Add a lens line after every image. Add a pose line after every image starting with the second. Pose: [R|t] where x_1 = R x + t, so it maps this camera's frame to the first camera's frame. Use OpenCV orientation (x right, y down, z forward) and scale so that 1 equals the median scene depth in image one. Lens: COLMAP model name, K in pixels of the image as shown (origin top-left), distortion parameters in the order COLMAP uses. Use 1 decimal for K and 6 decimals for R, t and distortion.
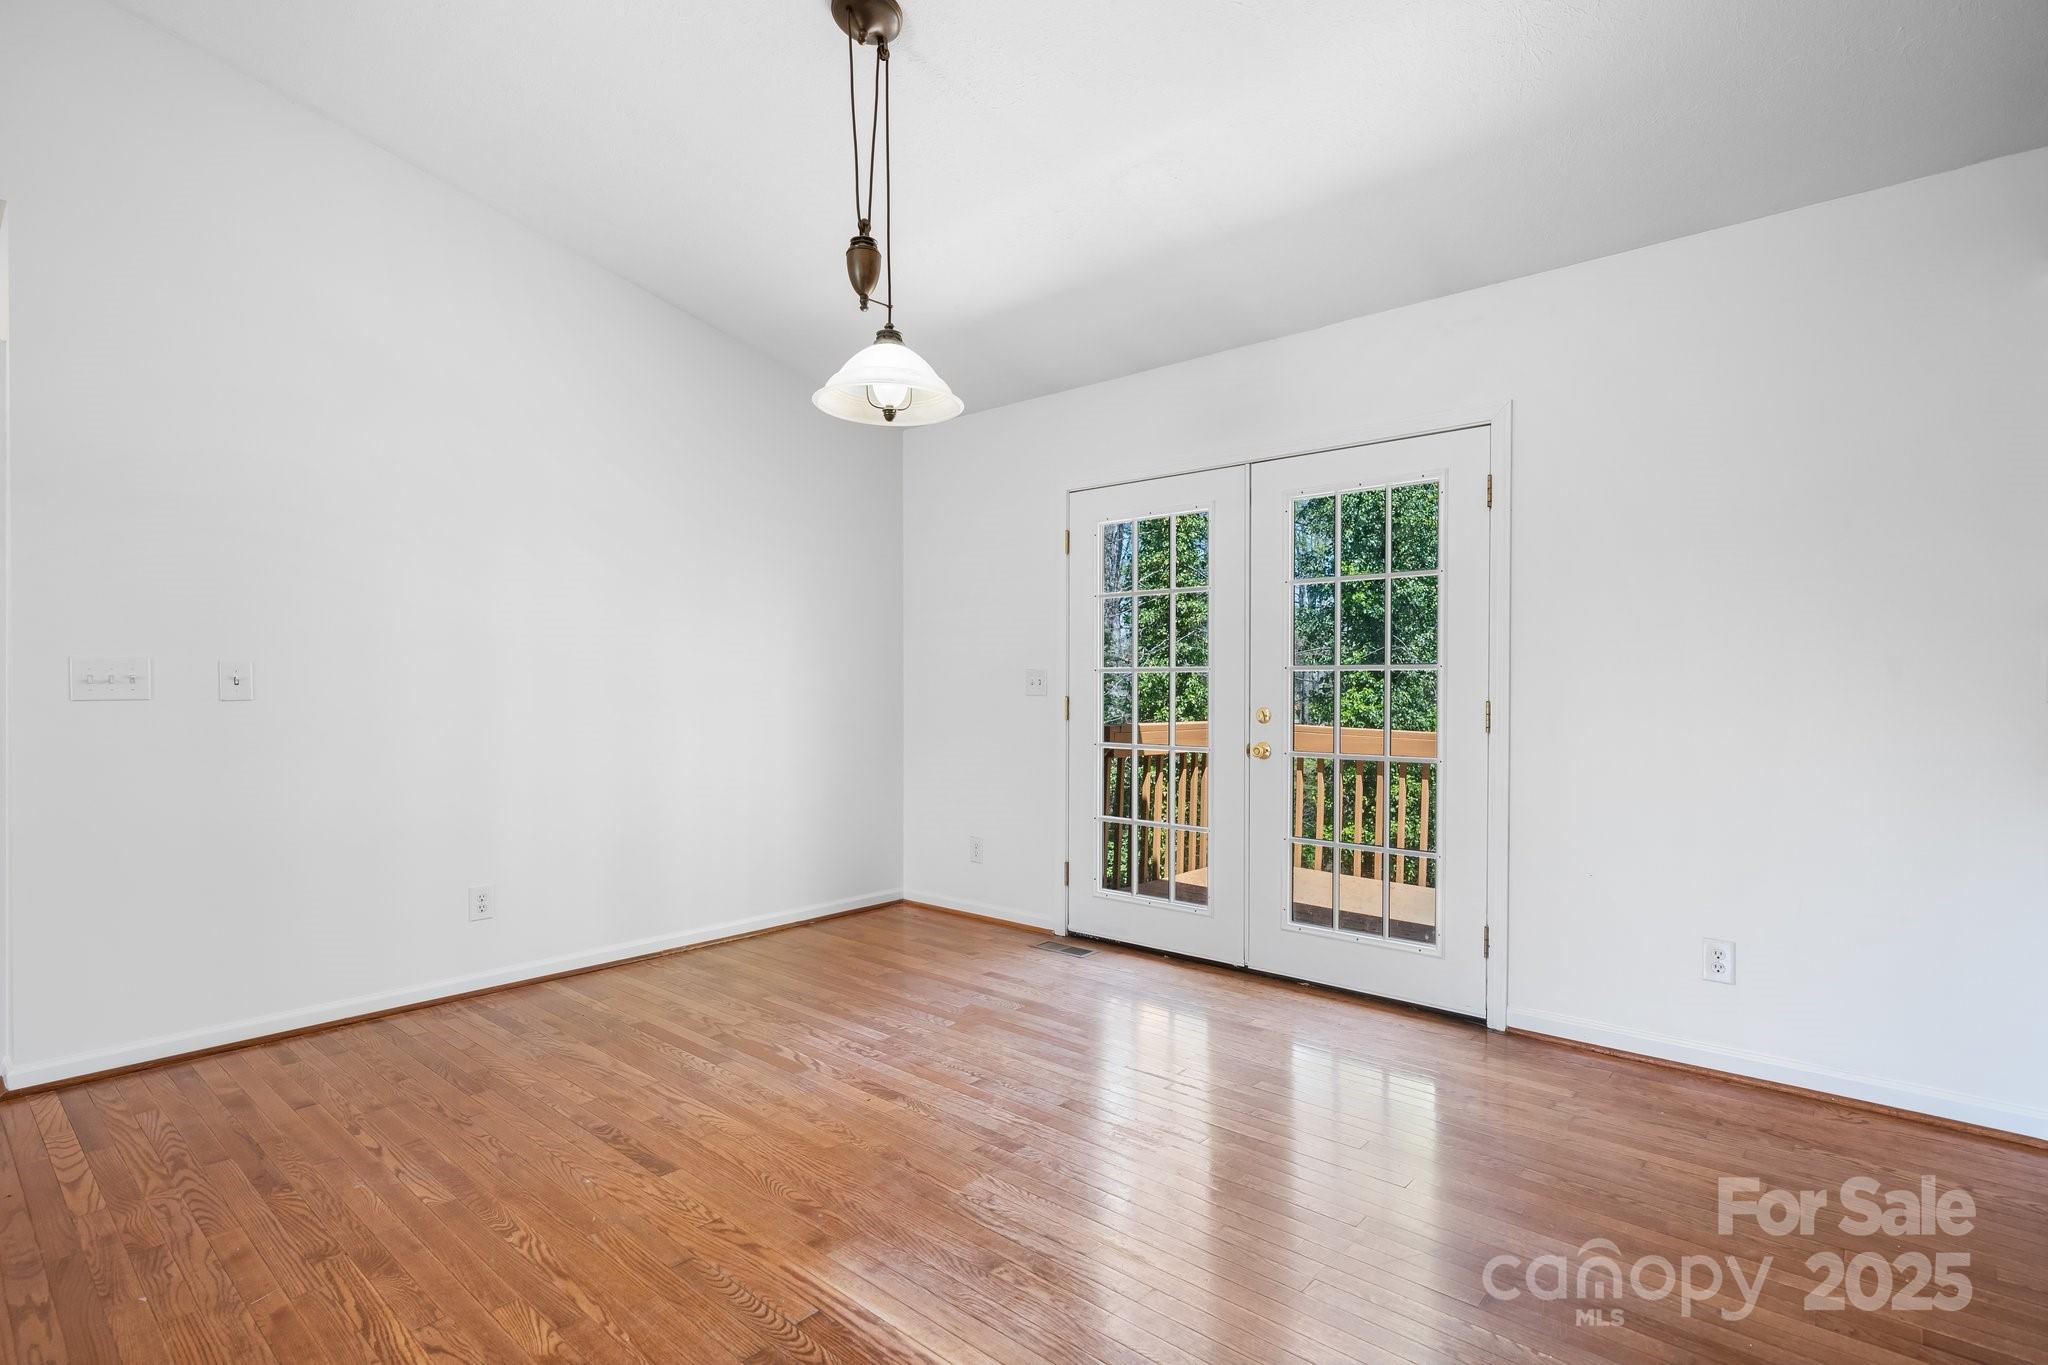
lens RADIAL K [[1006.0, 0, 1032.1], [0, 1006.0, 697.3], [0, 0, 1]] dist [-0.000490, 0.000672]
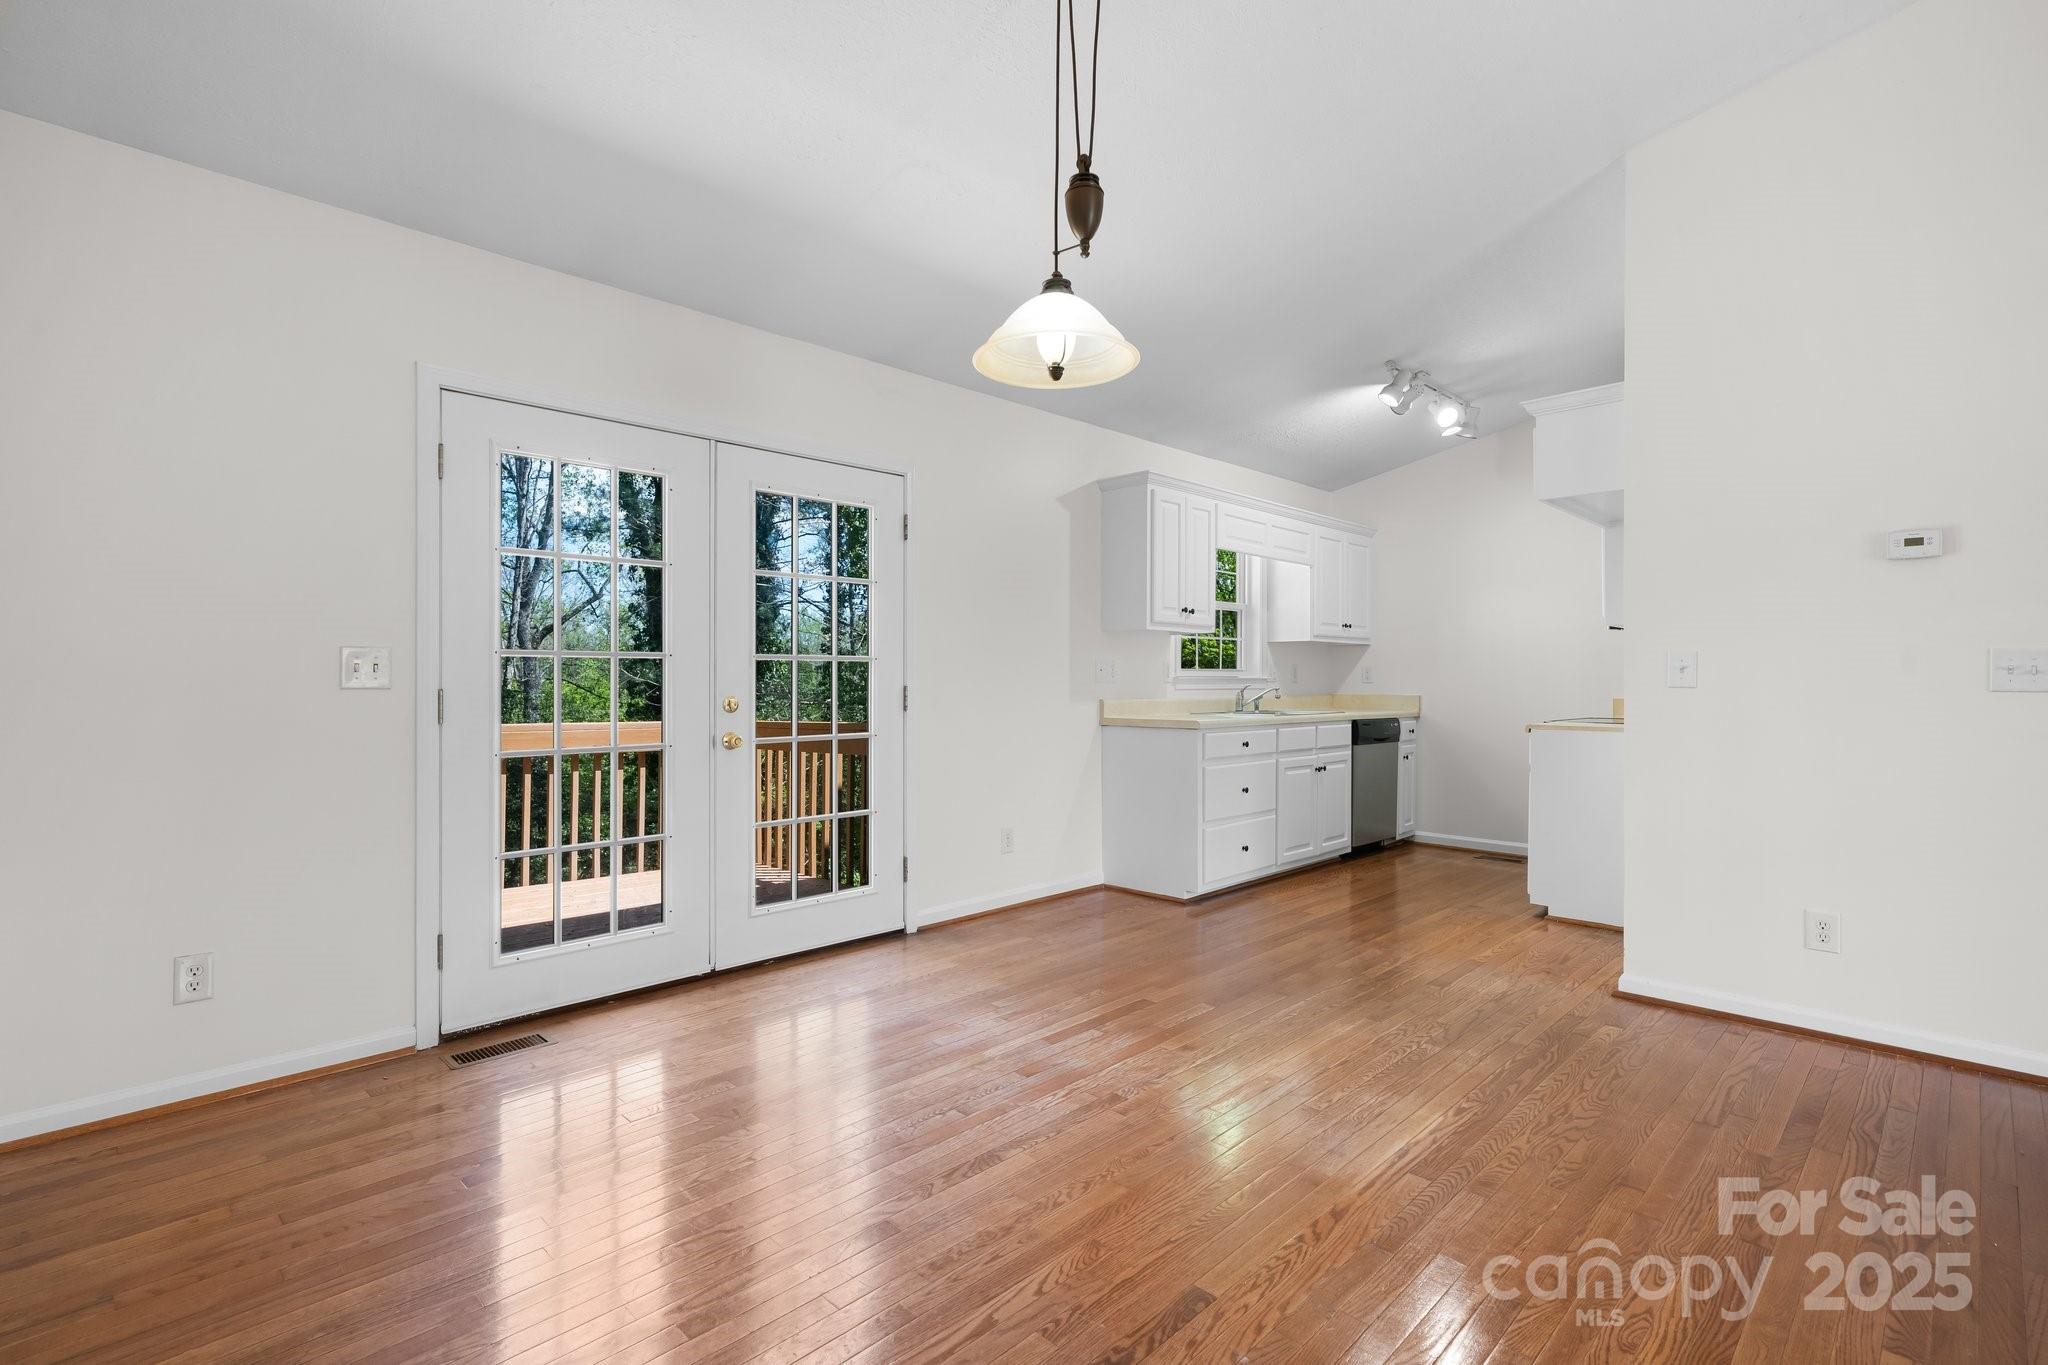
lens RADIAL K [[944.4, 0, 1027.9], [0, 944.4, 679.8], [0, 0, 1]] dist [0.003168, -0.000087]
pose [[0.067785, -0.003307, 0.997695, -0.737514], [0.012438, 0.999920, 0.002470, -0.005543], [-0.997622, 0.012242, 0.067820, 0.723064]]
